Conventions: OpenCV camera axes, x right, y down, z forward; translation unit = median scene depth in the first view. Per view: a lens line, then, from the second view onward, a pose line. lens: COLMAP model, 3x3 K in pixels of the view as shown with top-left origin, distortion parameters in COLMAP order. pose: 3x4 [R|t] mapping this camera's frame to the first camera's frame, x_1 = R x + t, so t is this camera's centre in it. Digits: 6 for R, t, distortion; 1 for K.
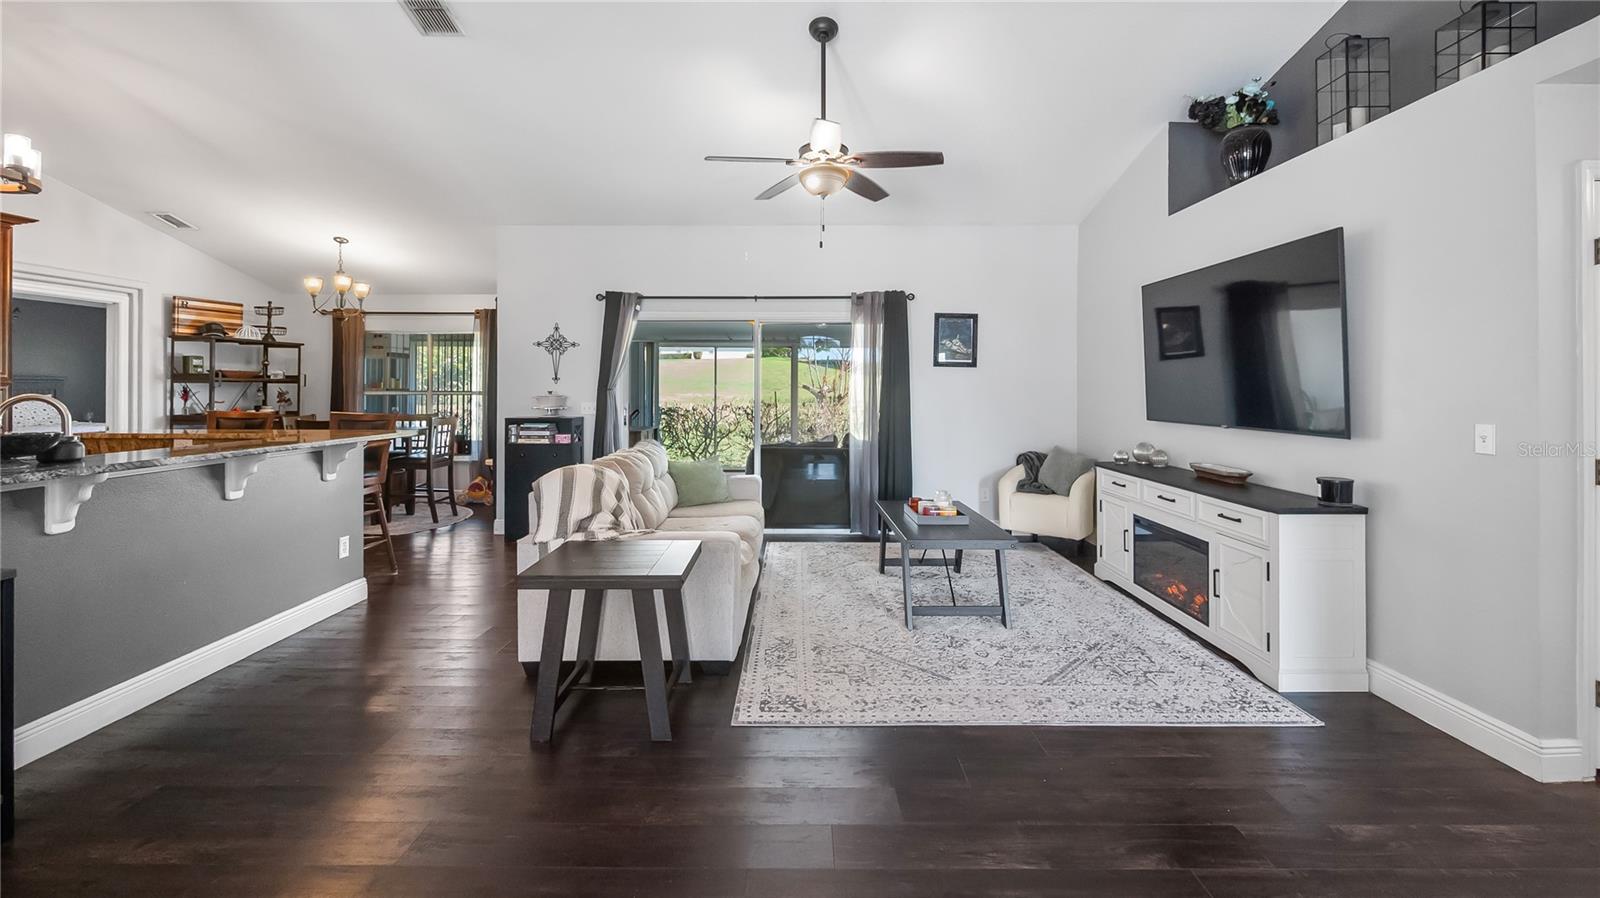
lens RADIAL K [[635.7, 0, 800.6], [0, 635.7, 383.6], [0, 0, 1]] dist [-0.003981, -0.000071]
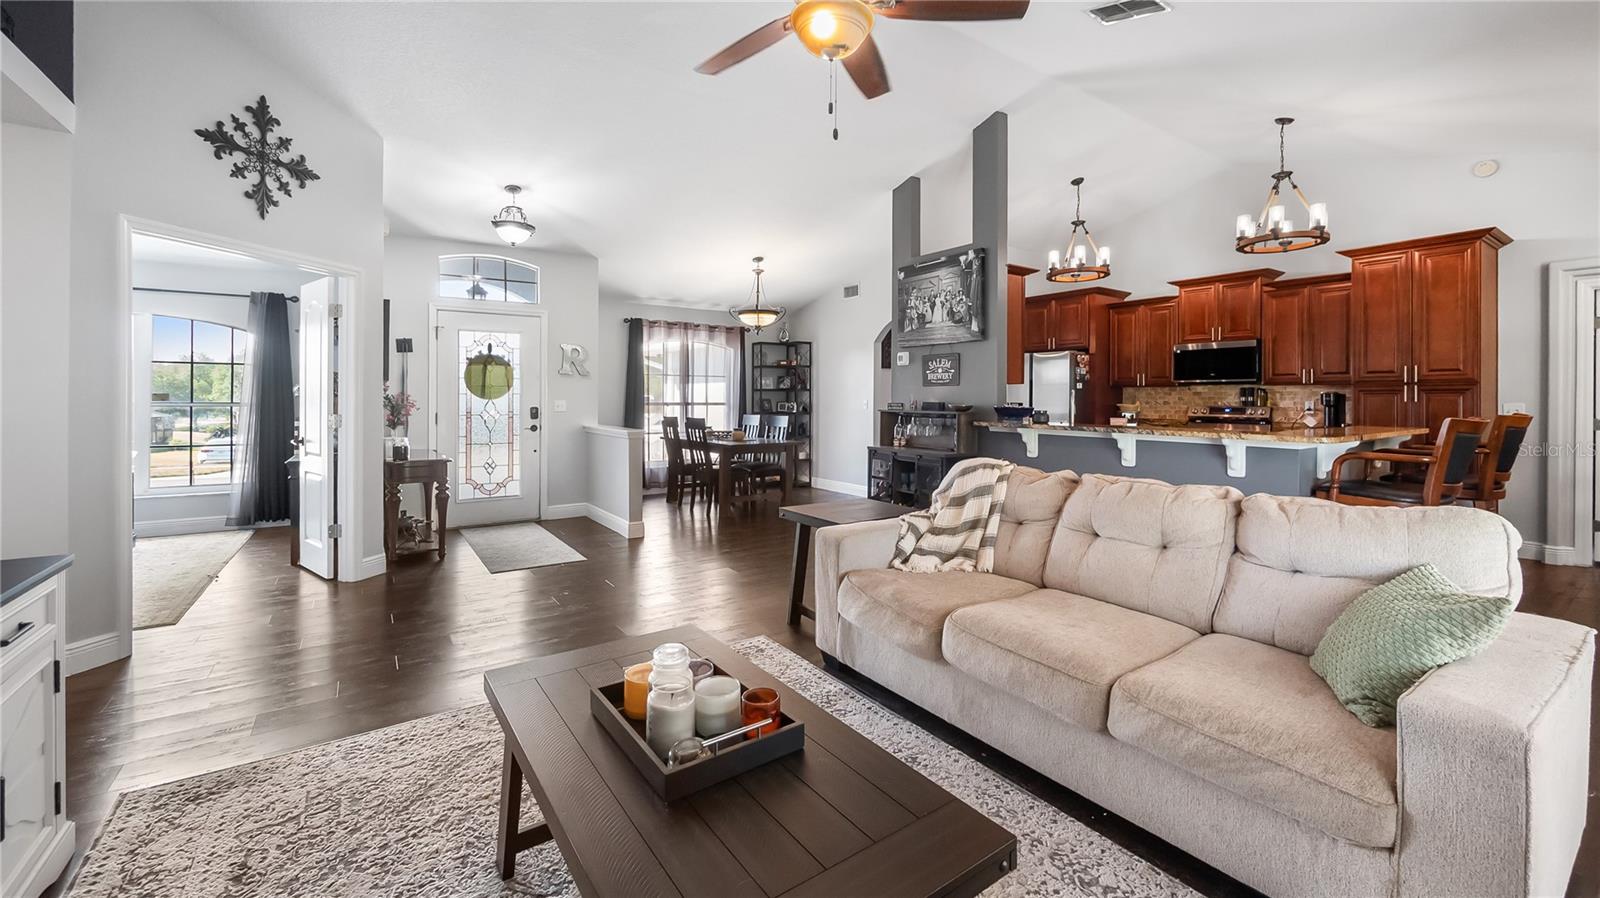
lens RADIAL K [[649.7, 0, 814.5], [0, 649.7, 400.4], [0, 0, 1]] dist [0.003140, -0.005990]
pose [[-0.816125, -0.002076, -0.577871, 0.344123], [-0.001849, 0.999998, -0.000981, 0.029896], [0.577872, 0.000268, -0.816127, 1.257471]]
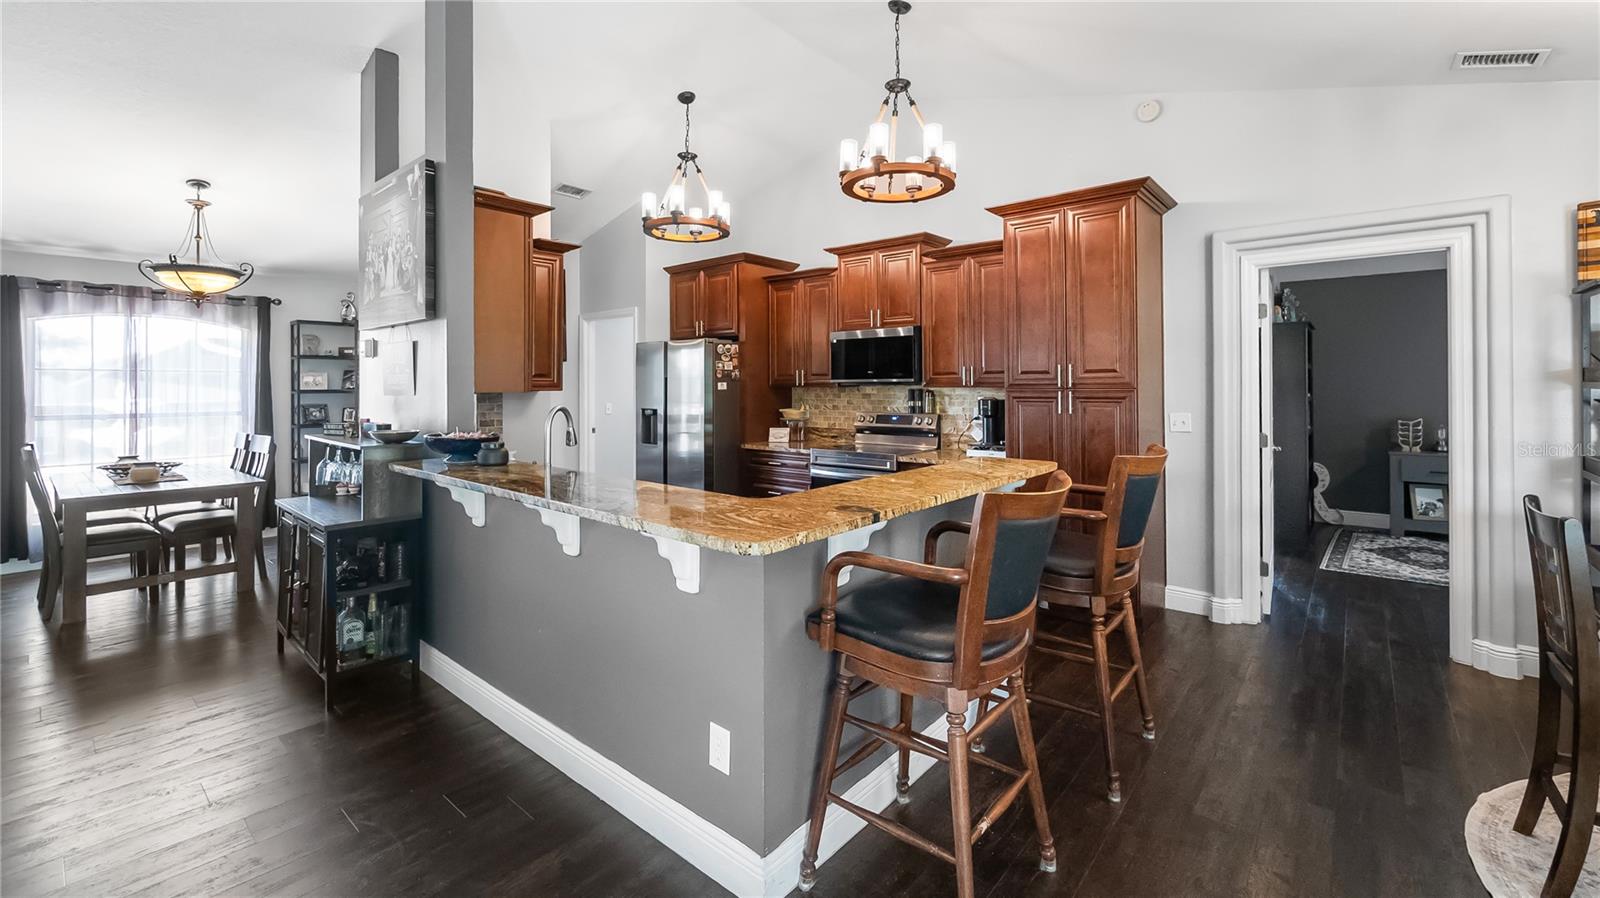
lens RADIAL K [[645.6, 0, 850.6], [0, 645.6, 383.8], [0, 0, 1]] dist [-0.015903, -0.000026]
pose [[-0.617295, 0.001753, -0.786730, -0.357131], [0.006930, 0.999971, -0.003209, -0.008830], [0.786701, -0.007433, -0.617289, 1.229287]]
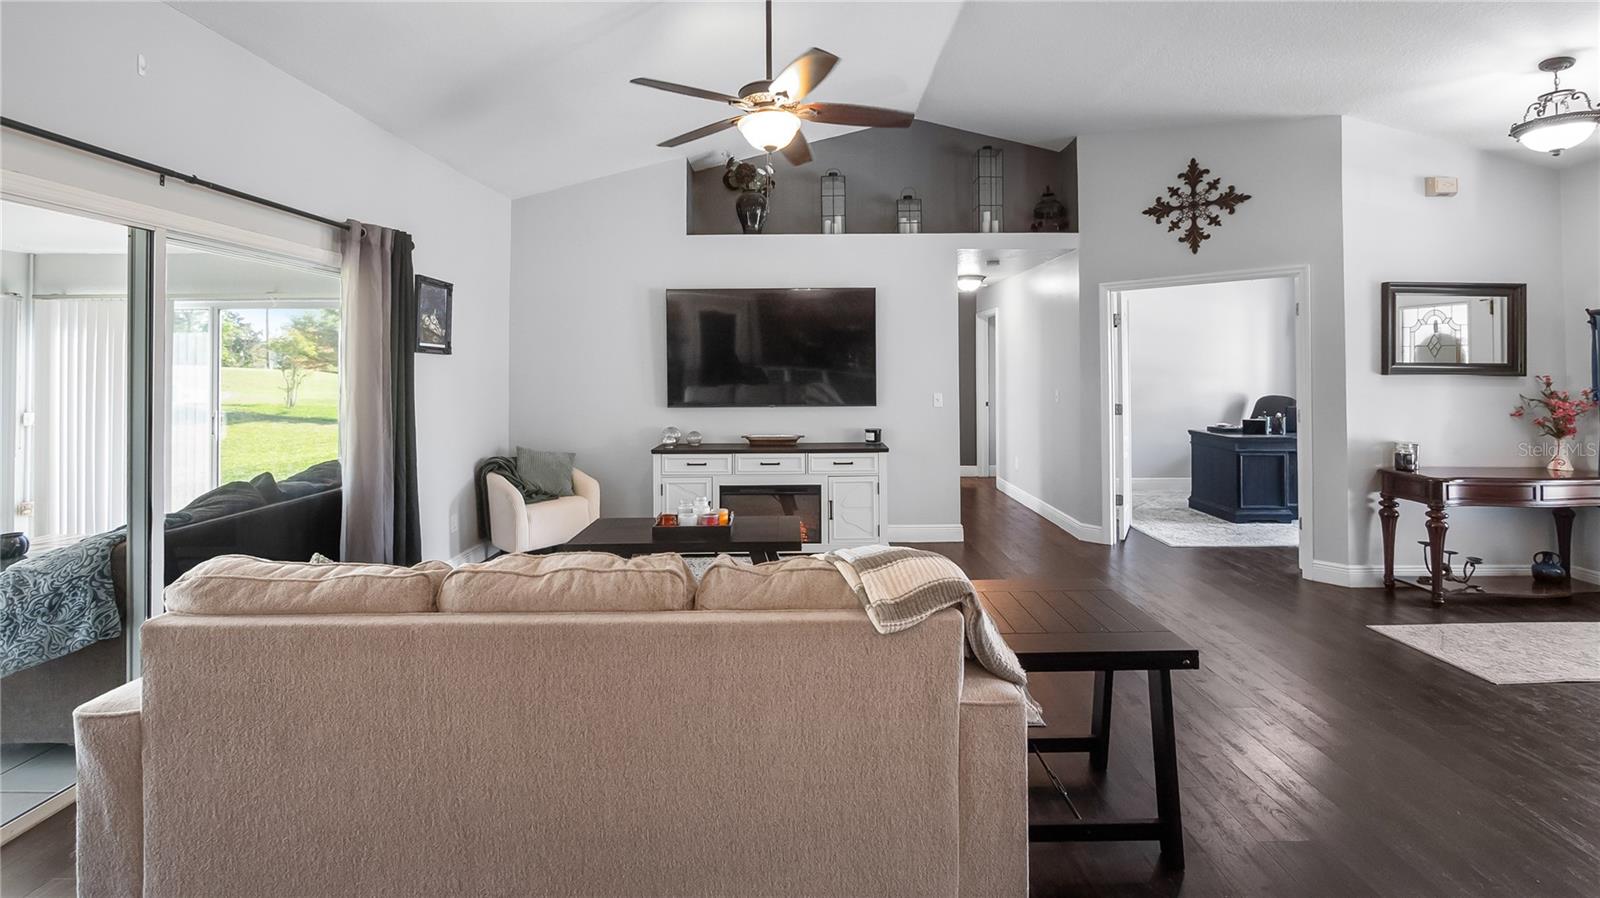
lens RADIAL K [[654.3, 0, 795.6], [0, 654.3, 355.7], [0, 0, 1]] dist [-0.008436, -0.000085]
pose [[0.004959, 0.019898, 0.999790, -0.663058], [-0.000147, 0.999802, -0.019897, -0.012546], [-0.999988, -0.000048, 0.004961, 0.812020]]
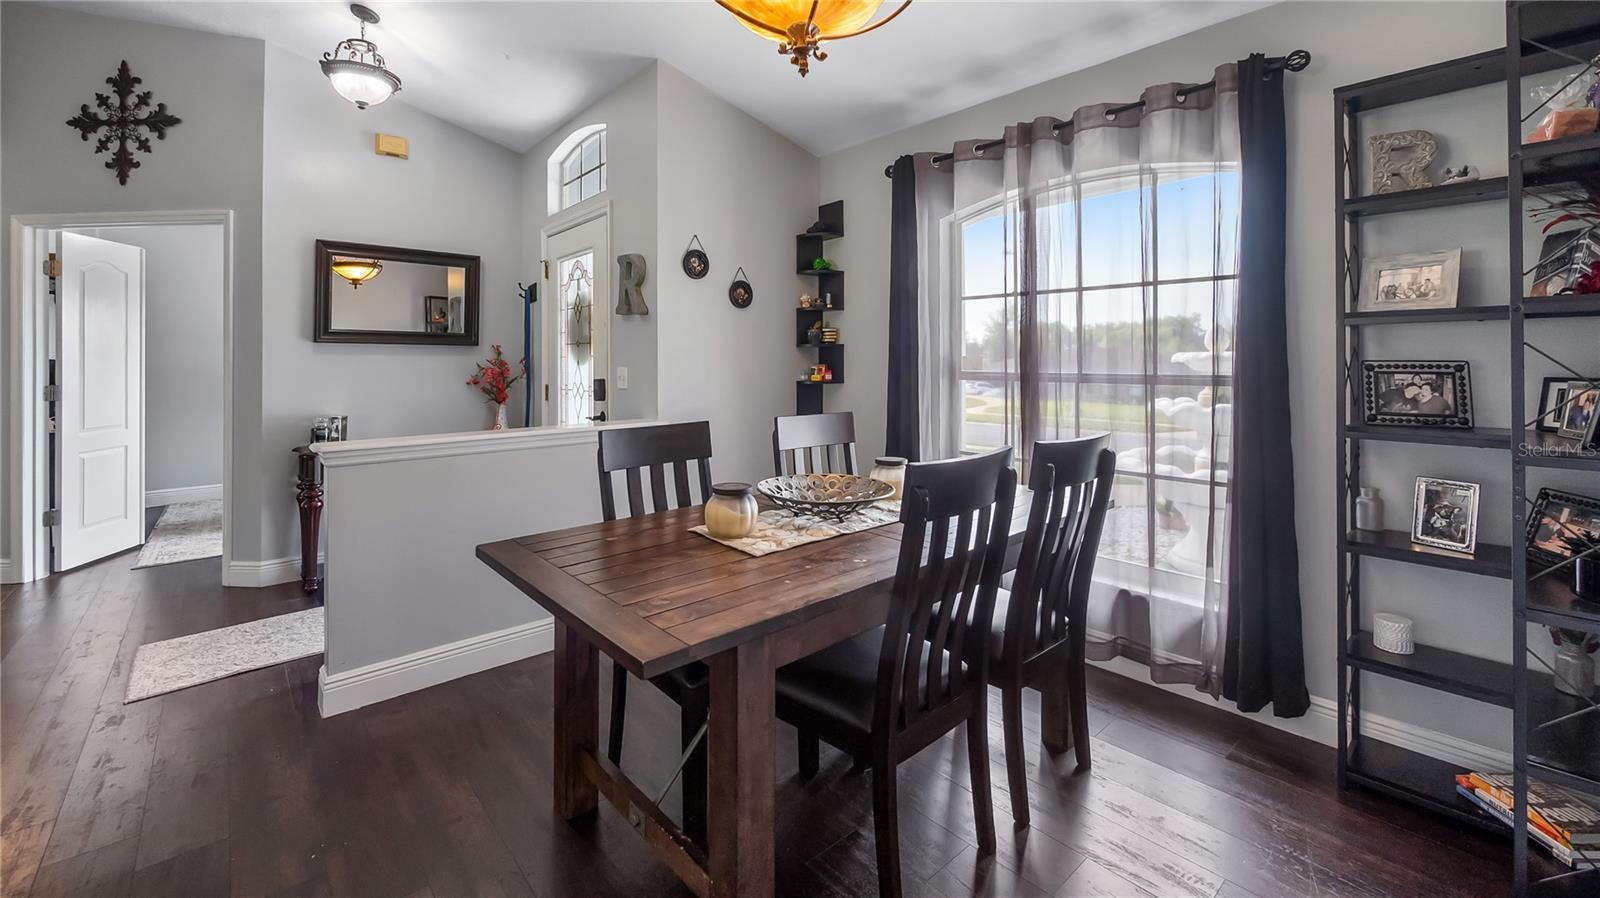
lens RADIAL K [[654.3, 0, 795.6], [0, 654.3, 355.7], [0, 0, 1]] dist [-0.008436, -0.000085]
pose [[-0.667760, 0.008079, 0.744333, -0.768609], [0.001553, 0.999954, -0.009460, 0.023868], [-0.744375, -0.005161, -0.667742, 0.049286]]
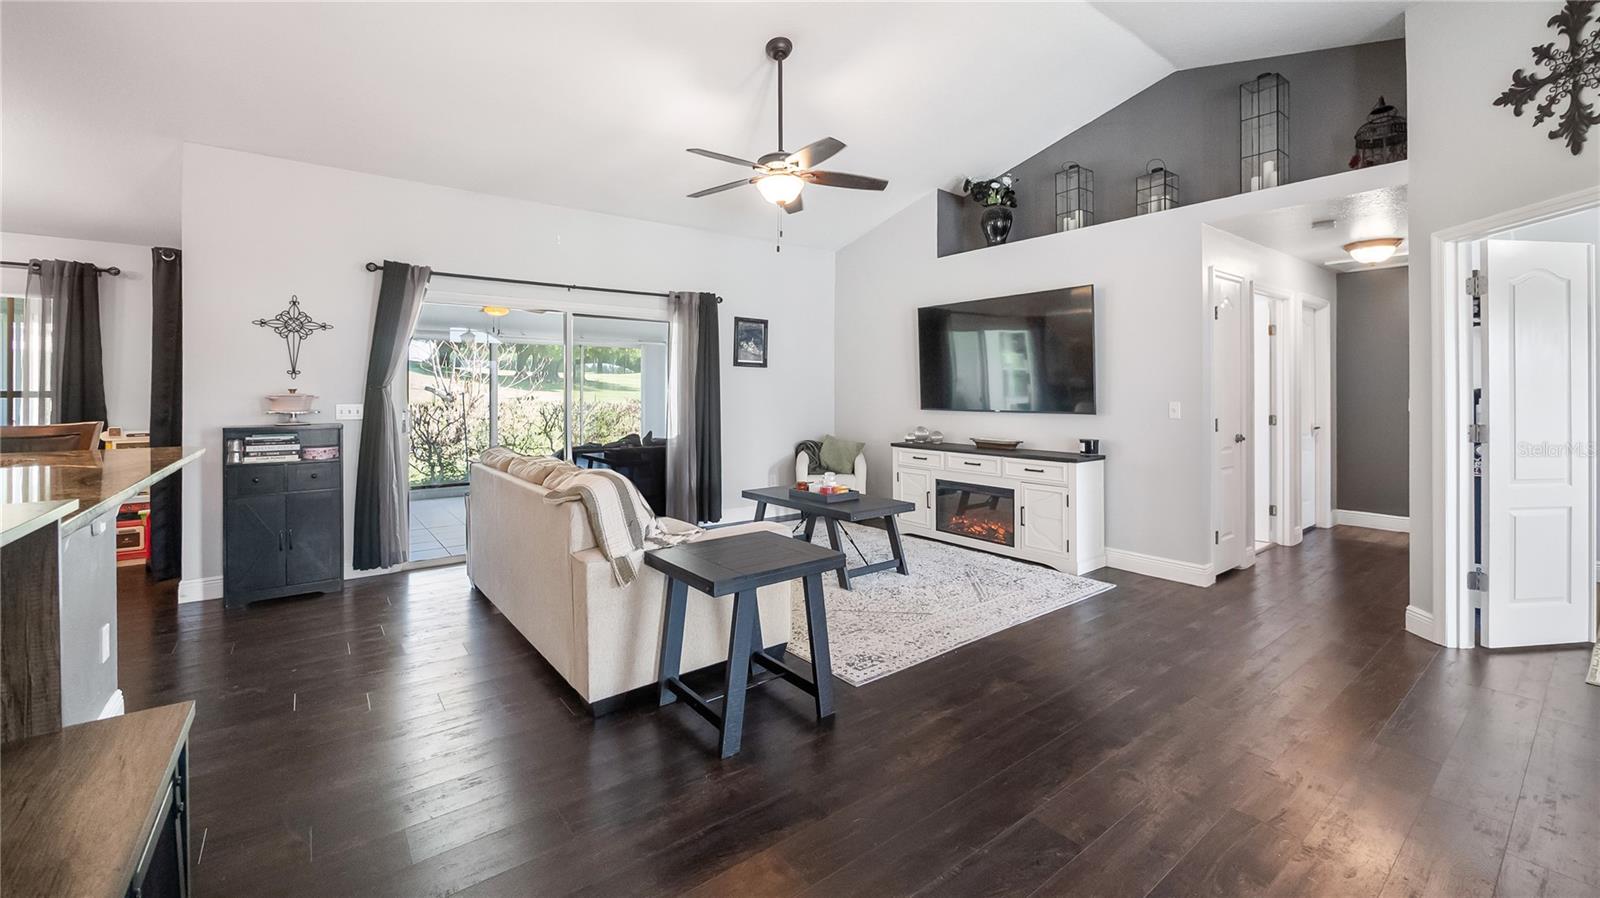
lens RADIAL K [[636.1, 0, 785.6], [0, 636.1, 387.0], [0, 0, 1]] dist [-0.009014, 0.000493]
pose [[0.799846, 0.001359, 0.600204, -0.505872], [-0.001461, 0.999999, -0.000318, 0.012061], [-0.600203, -0.000623, 0.799847, 0.114044]]
